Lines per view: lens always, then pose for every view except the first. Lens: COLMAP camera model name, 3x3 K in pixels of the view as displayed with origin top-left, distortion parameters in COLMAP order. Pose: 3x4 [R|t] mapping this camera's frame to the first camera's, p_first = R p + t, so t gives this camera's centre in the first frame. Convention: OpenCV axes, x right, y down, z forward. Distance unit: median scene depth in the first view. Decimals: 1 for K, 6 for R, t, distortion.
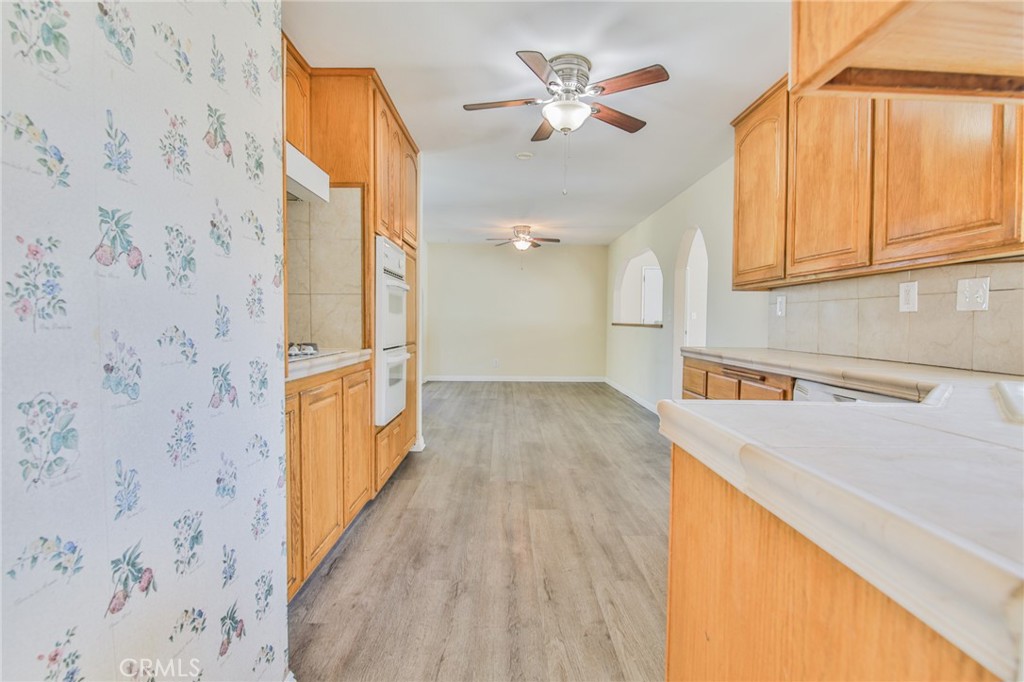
lens RADIAL K [[467.1, 0, 513.8], [0, 467.1, 334.7], [0, 0, 1]] dist [-0.001078, -0.011094]
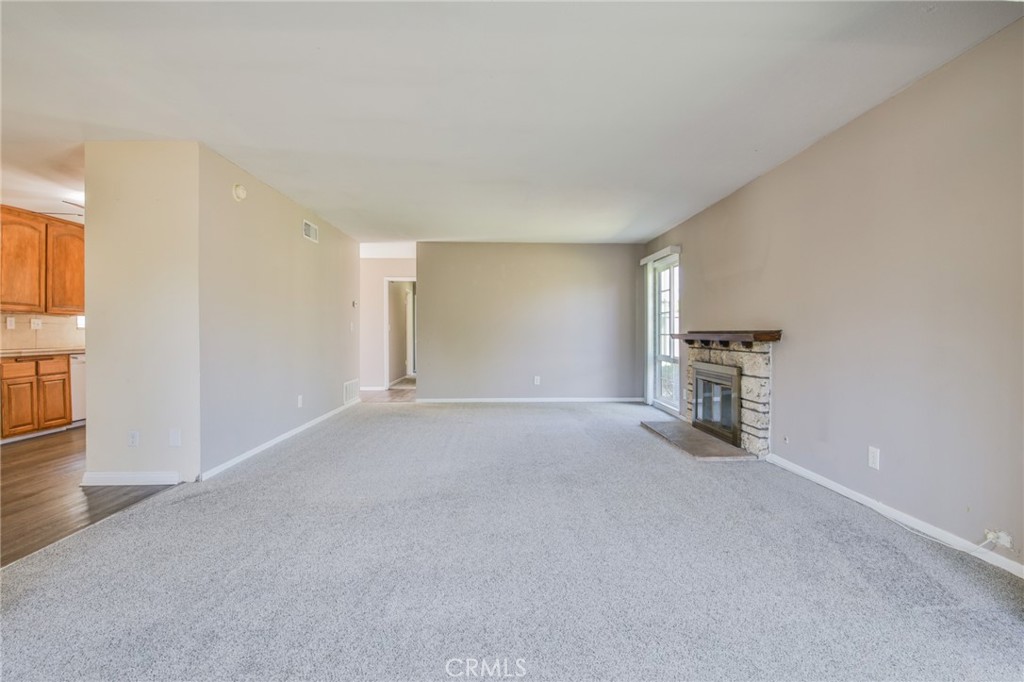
lens RADIAL K [[465.5, 0, 512.1], [0, 465.5, 334.9], [0, 0, 1]] dist [0.000489, -0.011178]
pose [[-0.999892, -0.005495, -0.013663, -1.421912], [-0.005918, 0.999499, 0.031097, -0.086644], [0.013486, 0.031175, -0.999423, 2.747656]]
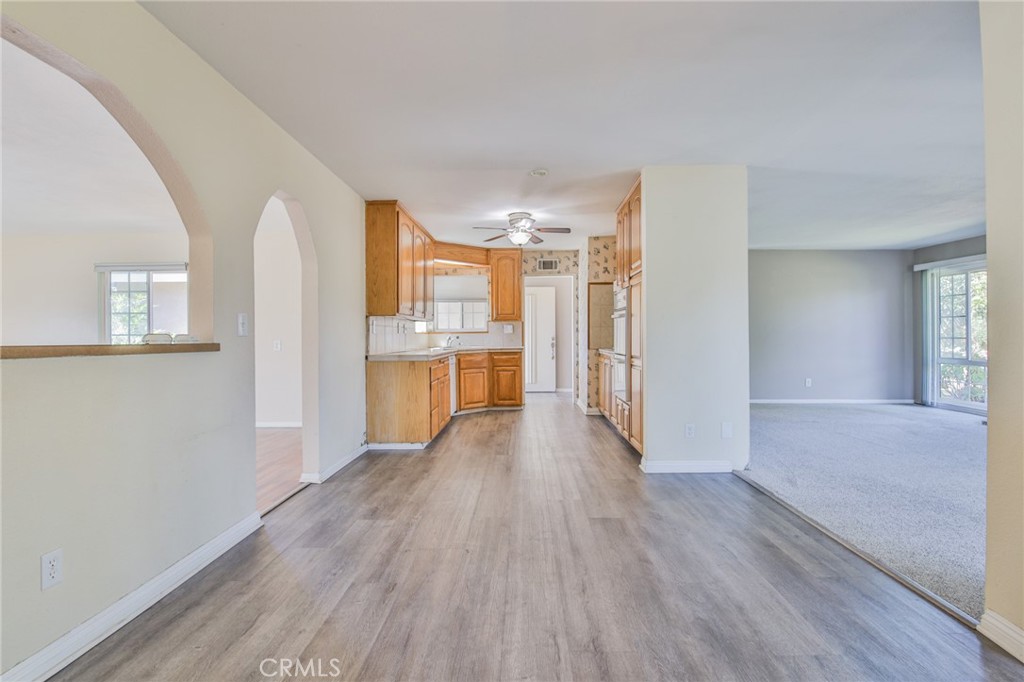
lens RADIAL K [[467.1, 0, 513.8], [0, 467.1, 334.7], [0, 0, 1]] dist [-0.001078, -0.011094]
pose [[-0.999186, -0.004604, 0.040070, 0.051685], [-0.003723, 0.999750, 0.022029, -0.081921], [-0.040162, 0.021862, -0.998954, 2.920033]]
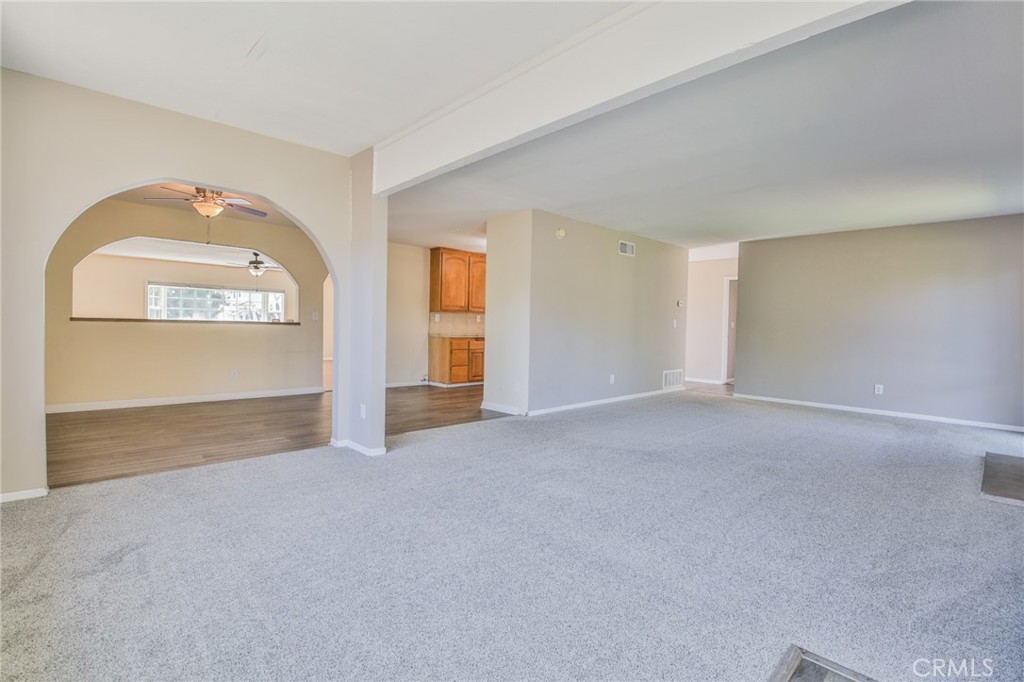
lens RADIAL K [[467.1, 0, 513.8], [0, 467.1, 334.7], [0, 0, 1]] dist [-0.001078, -0.011094]
pose [[-0.672410, -0.035885, 0.739309, -2.077557], [-0.006425, 0.999069, 0.042650, -0.095064], [-0.740151, 0.023928, -0.672015, 2.923893]]
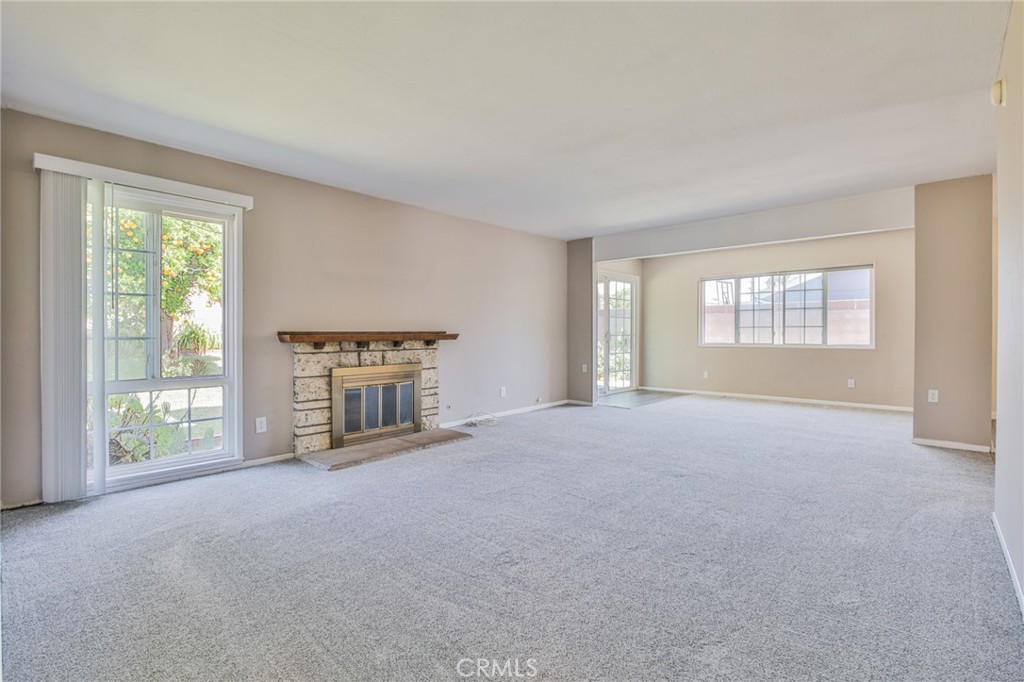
lens RADIAL K [[467.1, 0, 513.8], [0, 467.1, 334.7], [0, 0, 1]] dist [-0.001078, -0.011094]
pose [[0.734161, -0.005686, -0.678951, -0.691476], [-0.011791, 0.999707, -0.021122, -0.008090], [0.678873, 0.023512, 0.733879, 0.074671]]
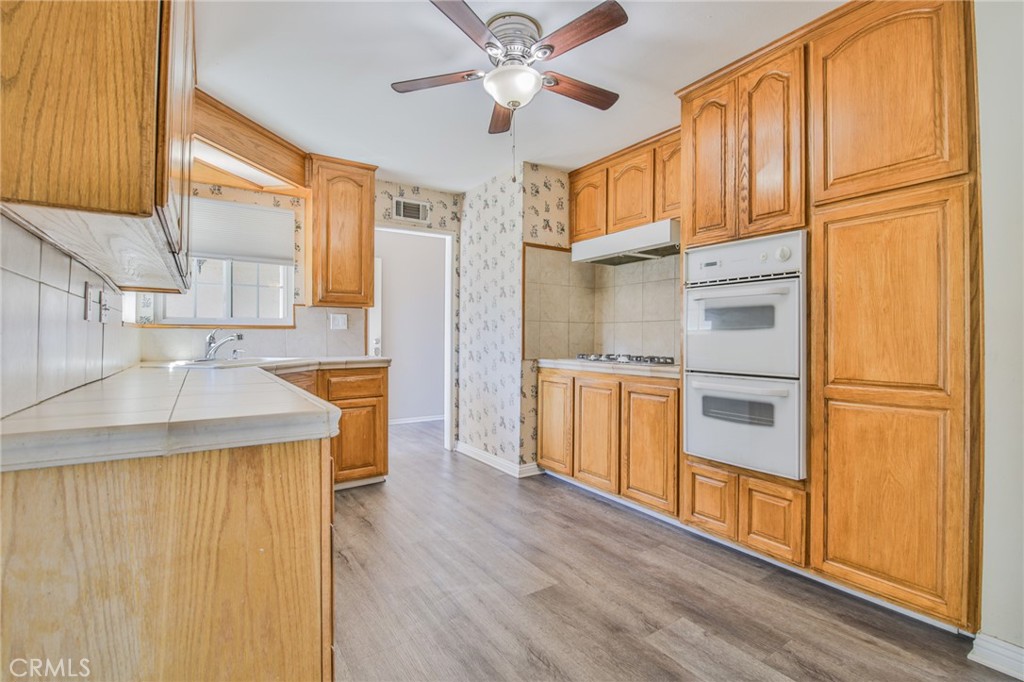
lens RADIAL K [[467.1, 0, 513.8], [0, 467.1, 334.7], [0, 0, 1]] dist [-0.001078, -0.011094]
pose [[-0.843463, -0.017082, -0.536915, 0.517112], [-0.024496, 0.999678, 0.006677, -0.037245], [0.536628, 0.018784, -0.843610, 1.619110]]
